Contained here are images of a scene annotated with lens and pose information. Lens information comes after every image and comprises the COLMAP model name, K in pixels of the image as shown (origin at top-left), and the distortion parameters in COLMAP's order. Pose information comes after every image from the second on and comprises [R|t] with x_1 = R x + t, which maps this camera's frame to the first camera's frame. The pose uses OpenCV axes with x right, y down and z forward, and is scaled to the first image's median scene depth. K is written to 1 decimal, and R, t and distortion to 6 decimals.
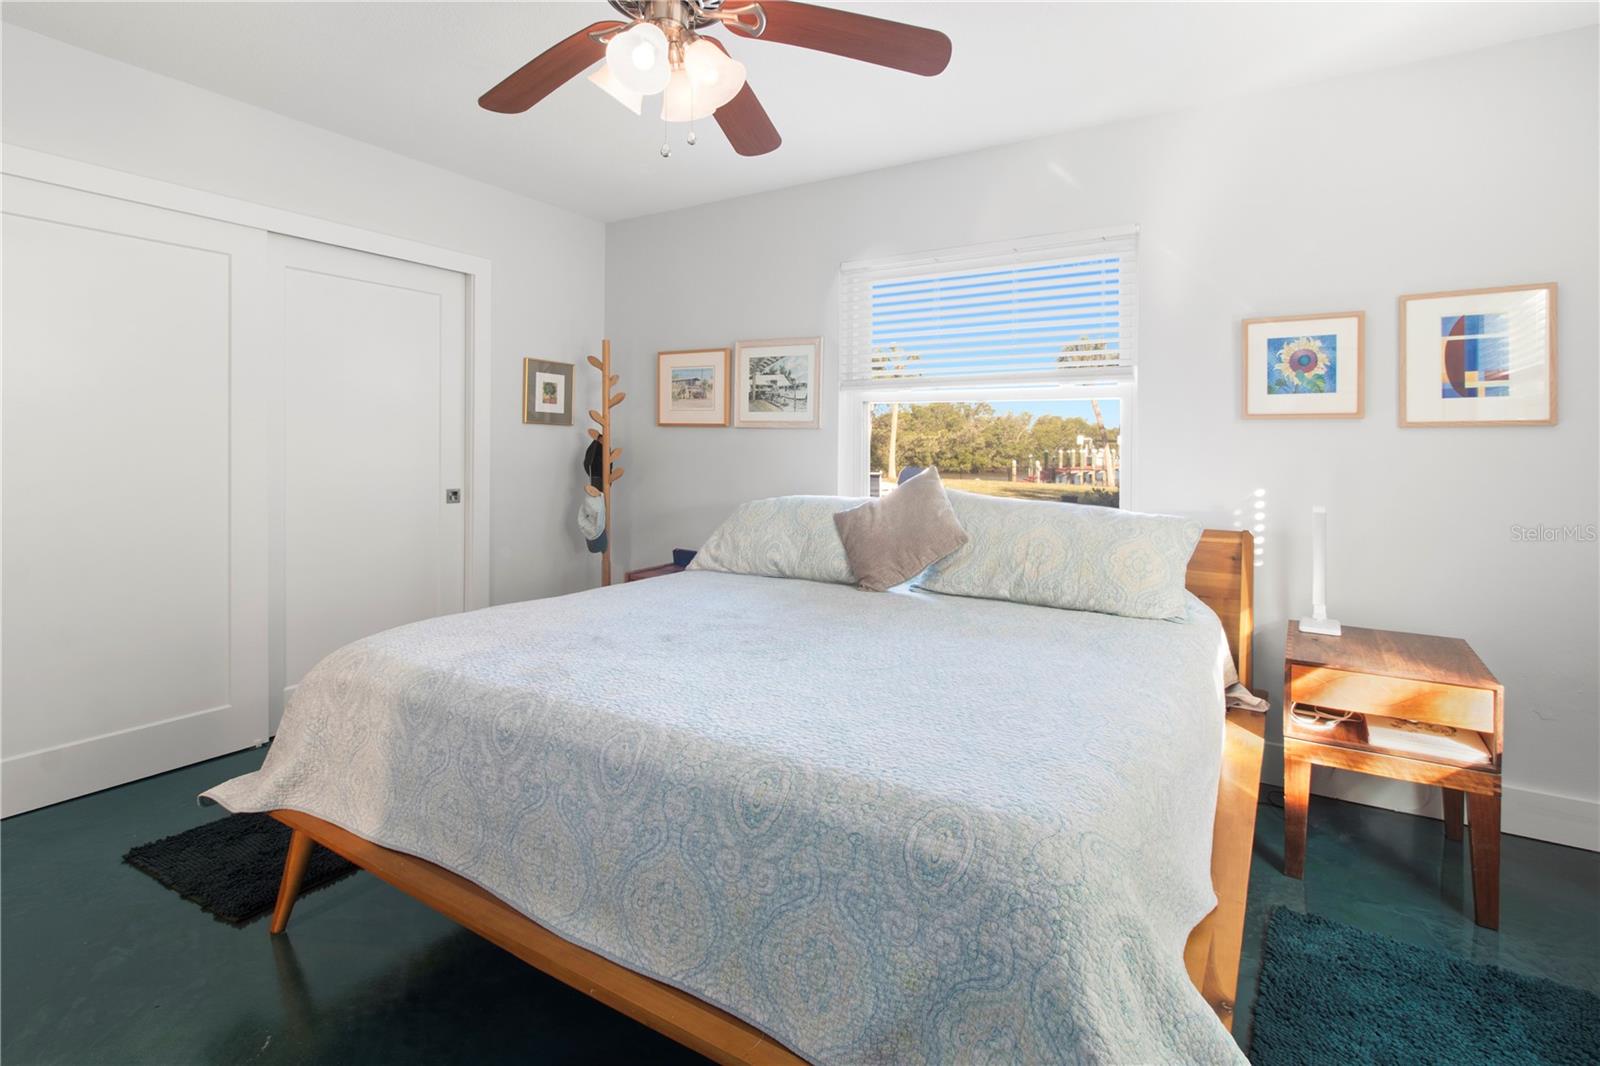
lens RADIAL K [[772.9, 0, 818.3], [0, 772.9, 449.6], [0, 0, 1]] dist [-0.000961, 0.001978]
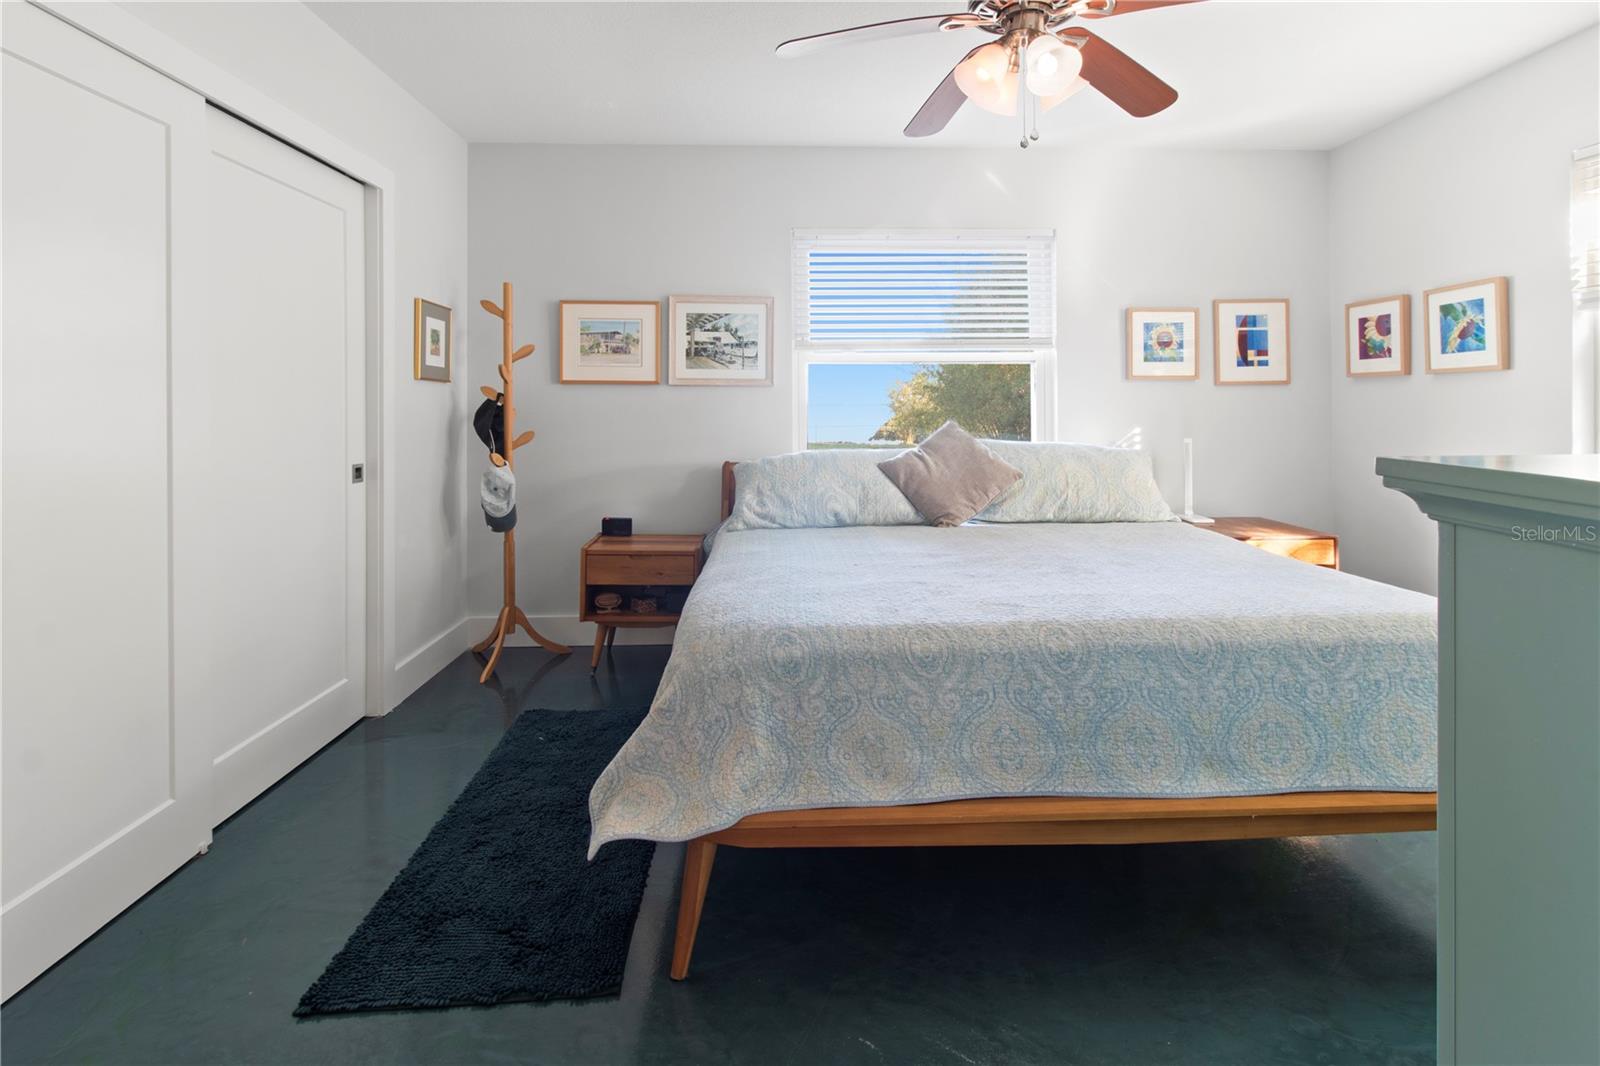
lens RADIAL K [[784.7, 0, 812.9], [0, 784.7, 402.2], [0, 0, 1]] dist [0.001146, 0.000124]
pose [[0.831361, -0.010251, 0.555638, -0.532433], [0.015395, 0.999871, -0.004587, -0.000057], [-0.555519, 0.012368, 0.831412, 0.099936]]
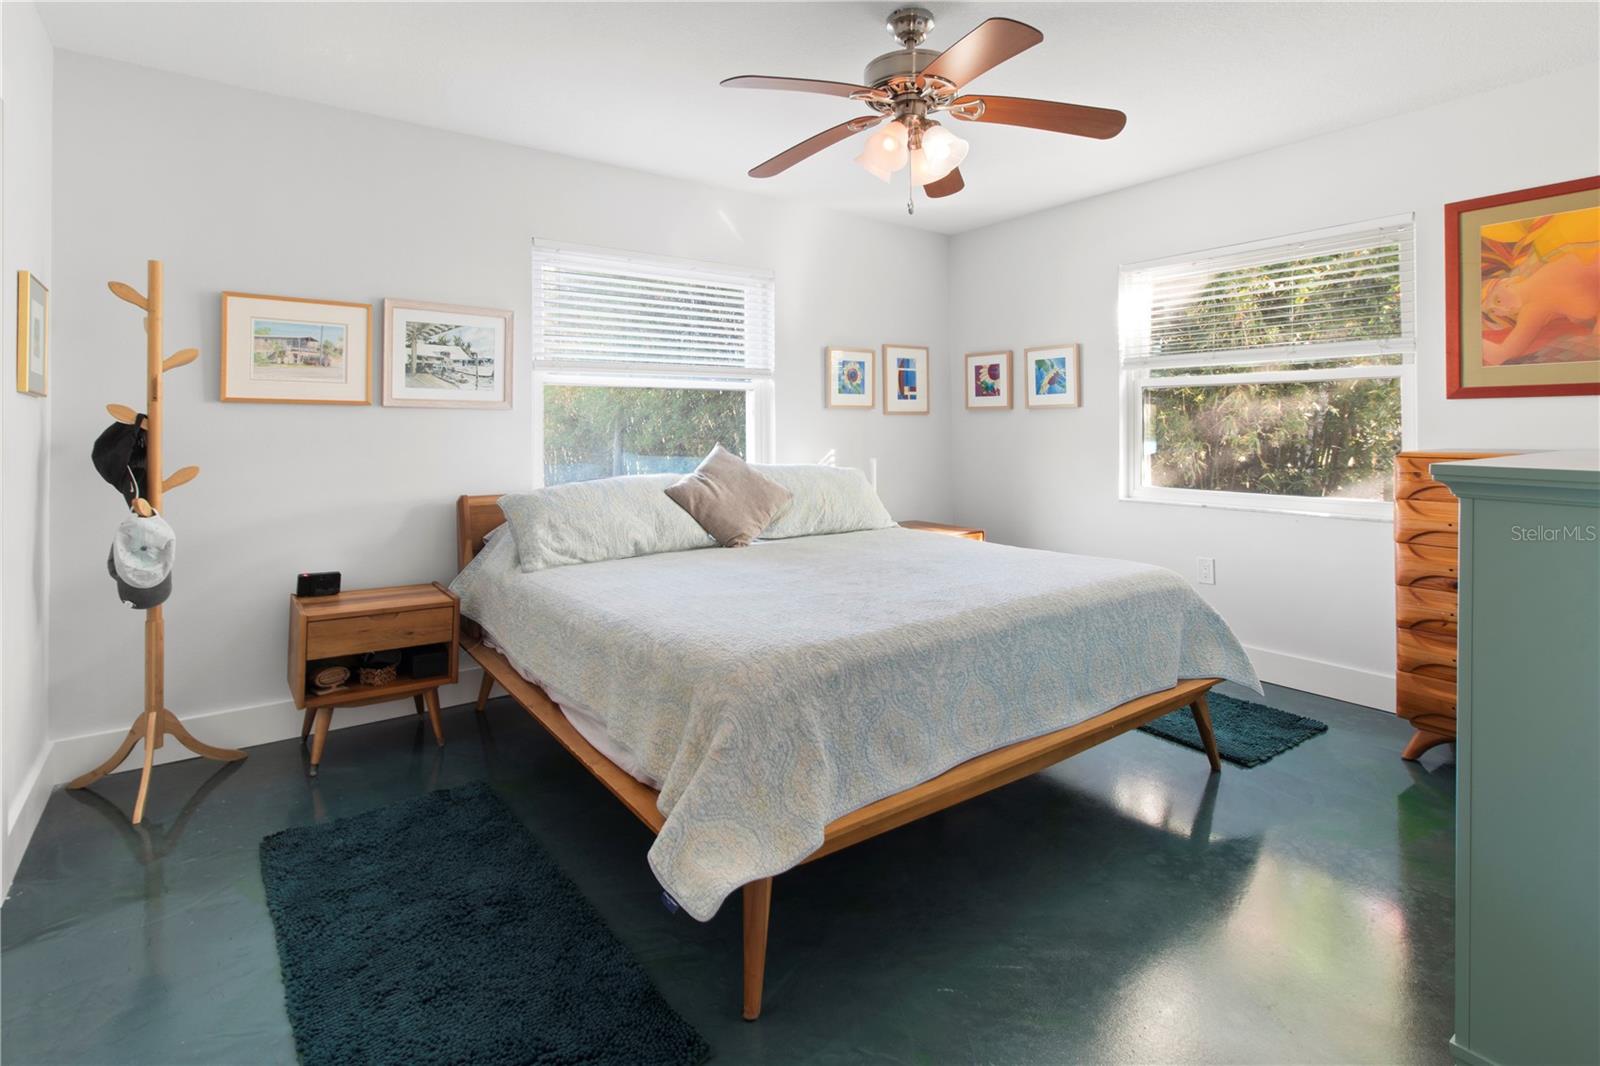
lens RADIAL K [[788.5, 0, 807.8], [0, 788.5, 419.8], [0, 0, 1]] dist [-0.000301, -0.000011]
pose [[0.369872, -0.000625, 0.929082, -0.742891], [0.011439, 0.999927, -0.003881, -0.007064], [-0.929012, 0.012063, 0.369852, 0.316833]]
